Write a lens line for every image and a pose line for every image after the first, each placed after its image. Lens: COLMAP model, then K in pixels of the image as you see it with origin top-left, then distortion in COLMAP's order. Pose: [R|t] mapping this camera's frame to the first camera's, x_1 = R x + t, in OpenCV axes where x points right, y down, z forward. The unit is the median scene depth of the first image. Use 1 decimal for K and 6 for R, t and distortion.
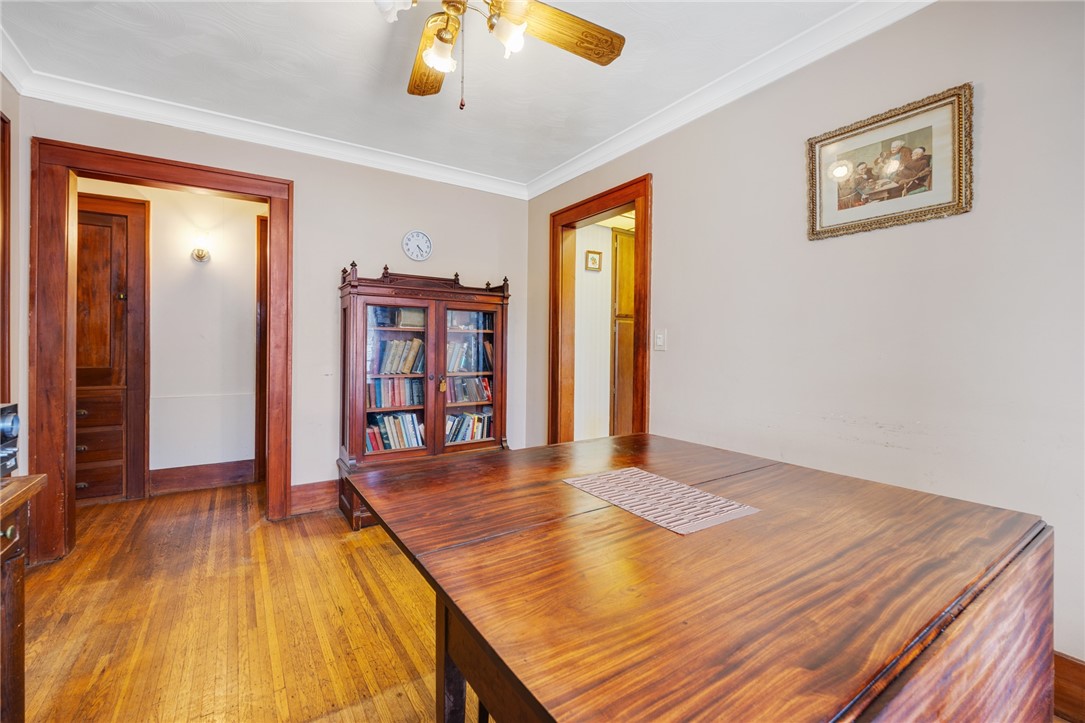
lens RADIAL K [[447.9, 0, 536.2], [0, 447.9, 352.3], [0, 0, 1]] dist [-0.002202, -0.000255]
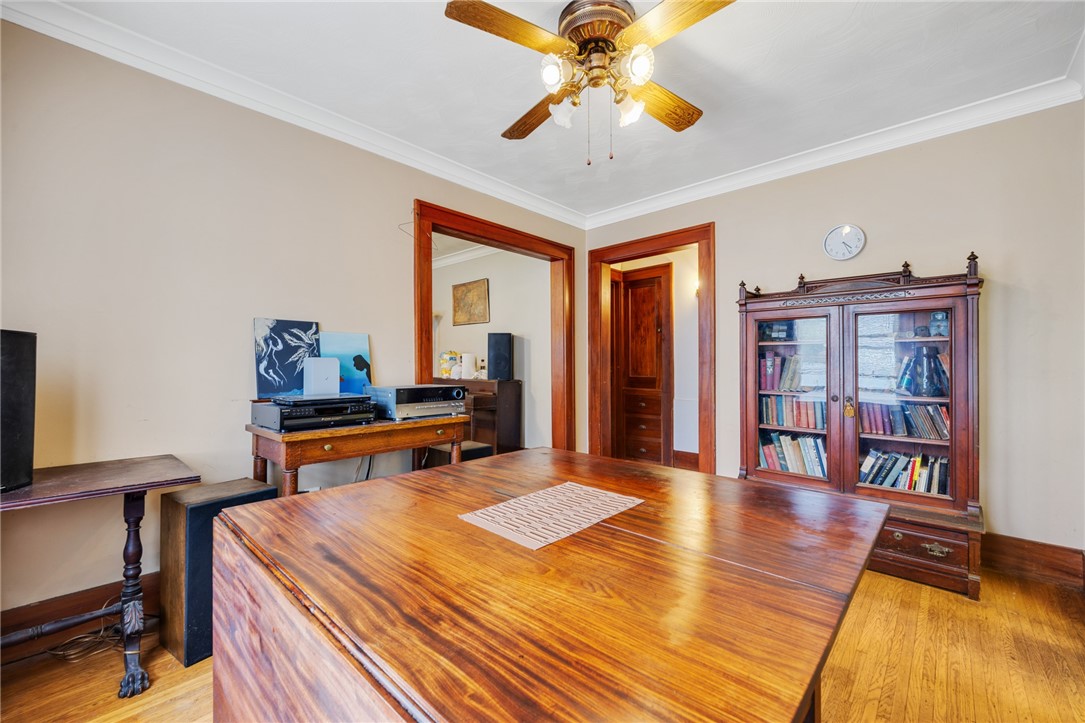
lens RADIAL K [[447.9, 0, 550.2], [0, 447.9, 362.8], [0, 0, 1]] dist [-0.002202, -0.000255]
pose [[0.245696, -0.005217, -0.969333, 0.440181], [-0.003906, 0.999972, -0.006372, -0.003532], [0.969339, 0.005352, 0.245669, 0.272666]]
